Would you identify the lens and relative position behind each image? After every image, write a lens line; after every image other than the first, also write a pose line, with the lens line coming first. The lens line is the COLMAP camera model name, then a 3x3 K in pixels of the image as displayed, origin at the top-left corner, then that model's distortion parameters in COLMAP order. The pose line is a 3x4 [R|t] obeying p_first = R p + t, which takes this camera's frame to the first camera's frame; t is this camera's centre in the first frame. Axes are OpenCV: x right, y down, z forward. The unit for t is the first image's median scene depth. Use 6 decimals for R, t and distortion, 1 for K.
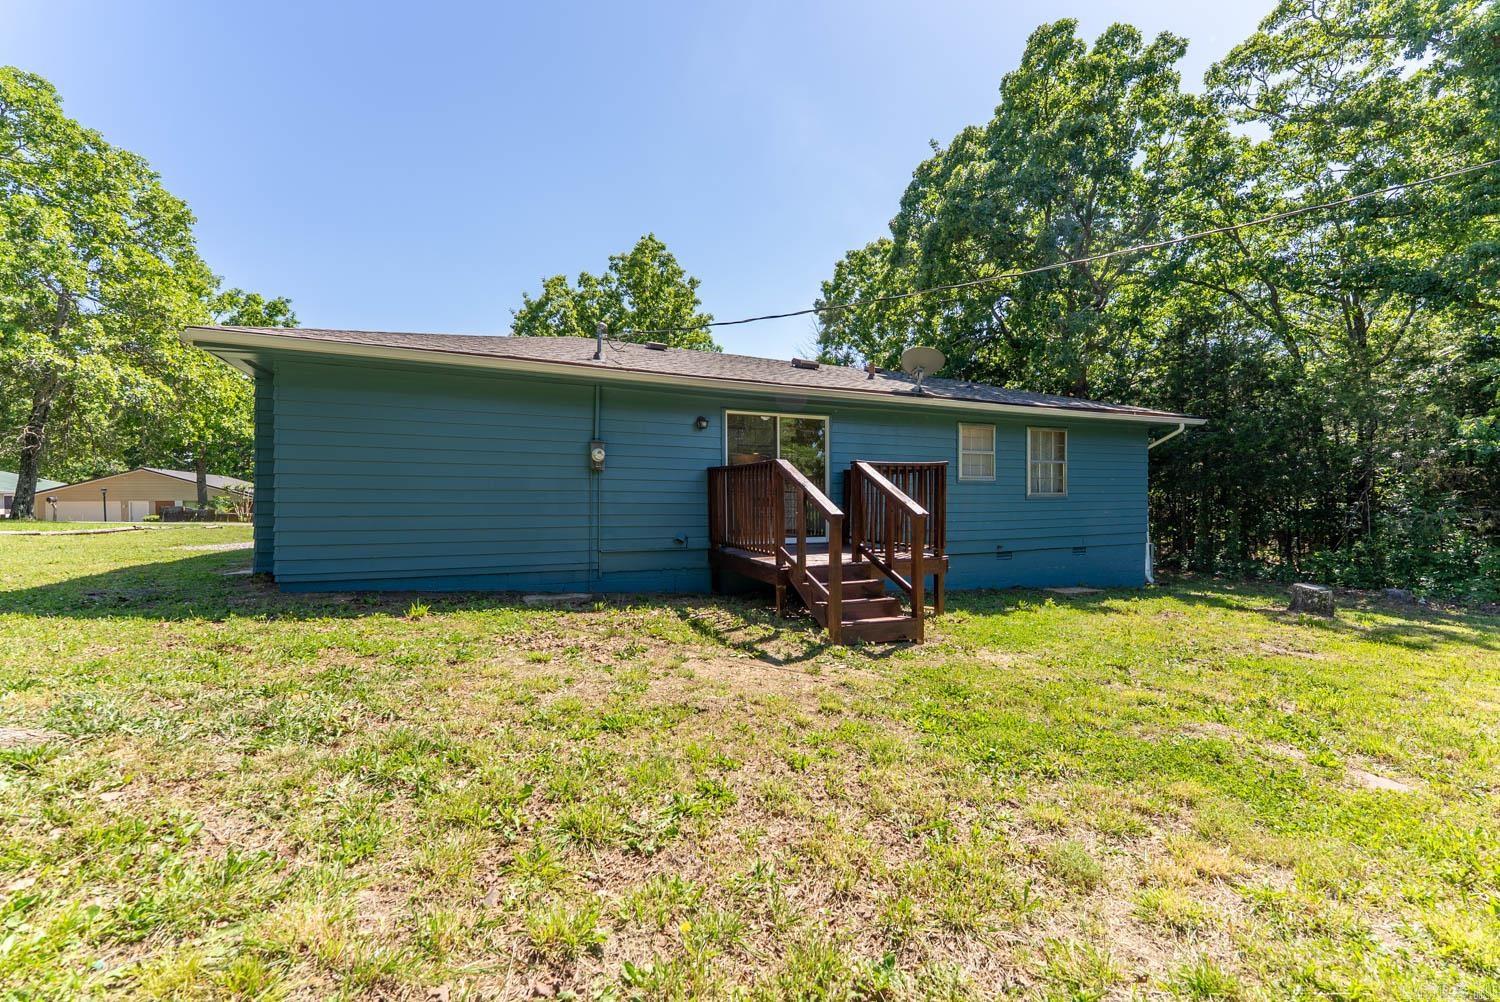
lens RADIAL K [[605.2, 0, 745.9], [0, 605.2, 503.0], [0, 0, 1]] dist [0.001434, -0.000168]
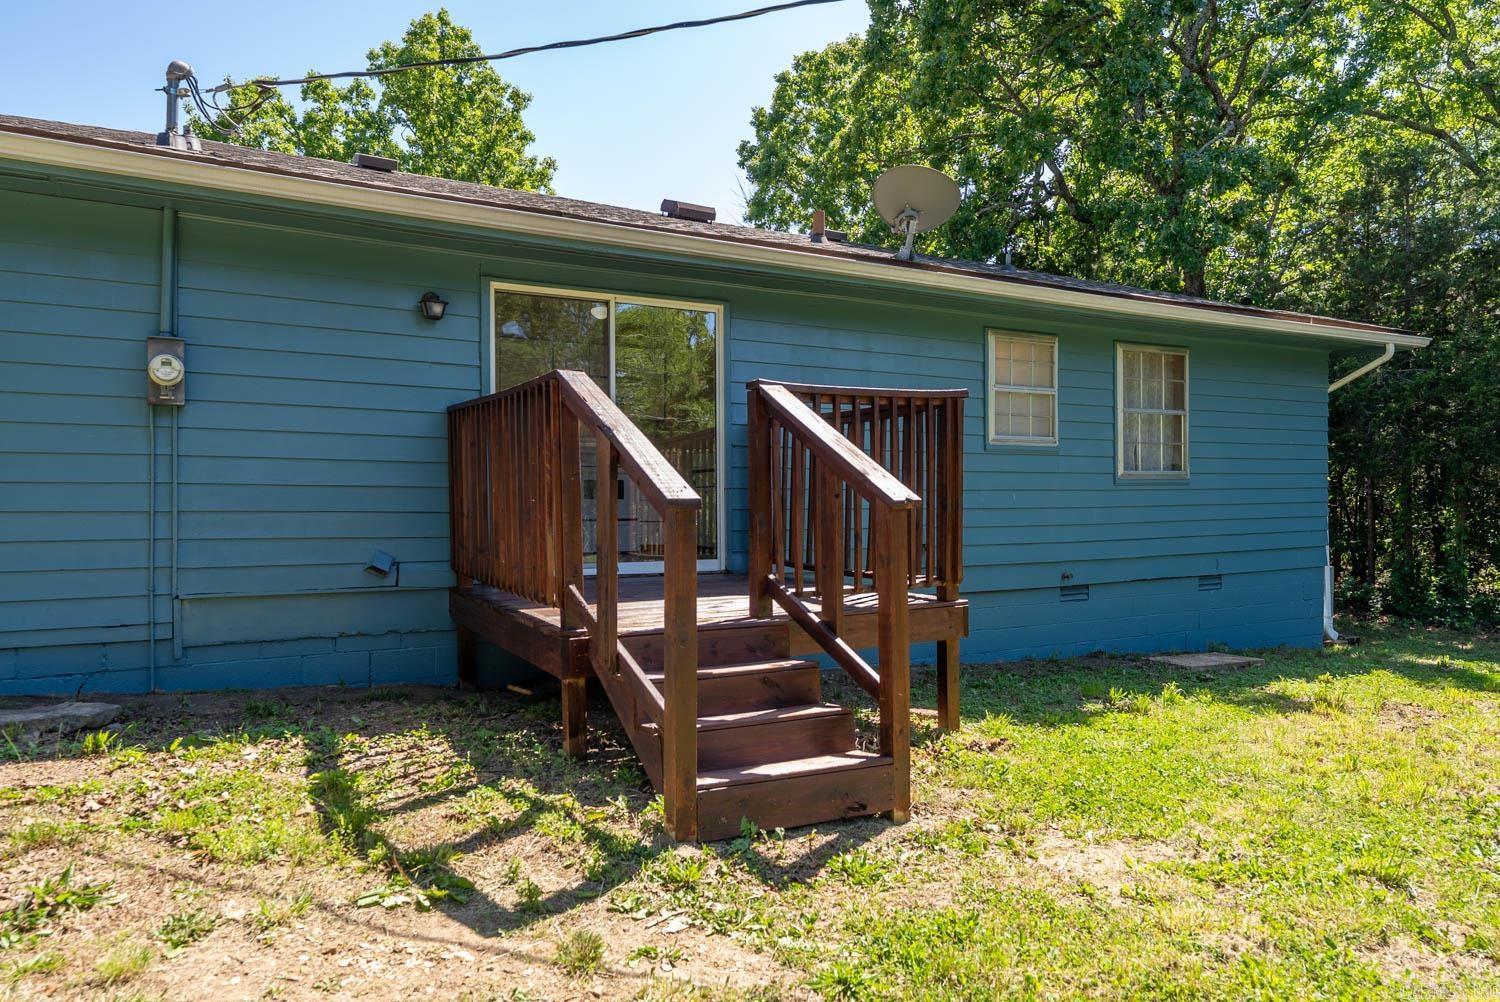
lens RADIAL K [[992.0, 0, 750.0], [0, 992.0, 501.0], [0, 0, 1]] dist [0.009612, 0.002781]
pose [[0.994429, -0.001312, 0.105403, 0.082846], [0.001713, 0.999992, -0.003711, 0.014563], [-0.105397, 0.003871, 0.994423, 0.245653]]
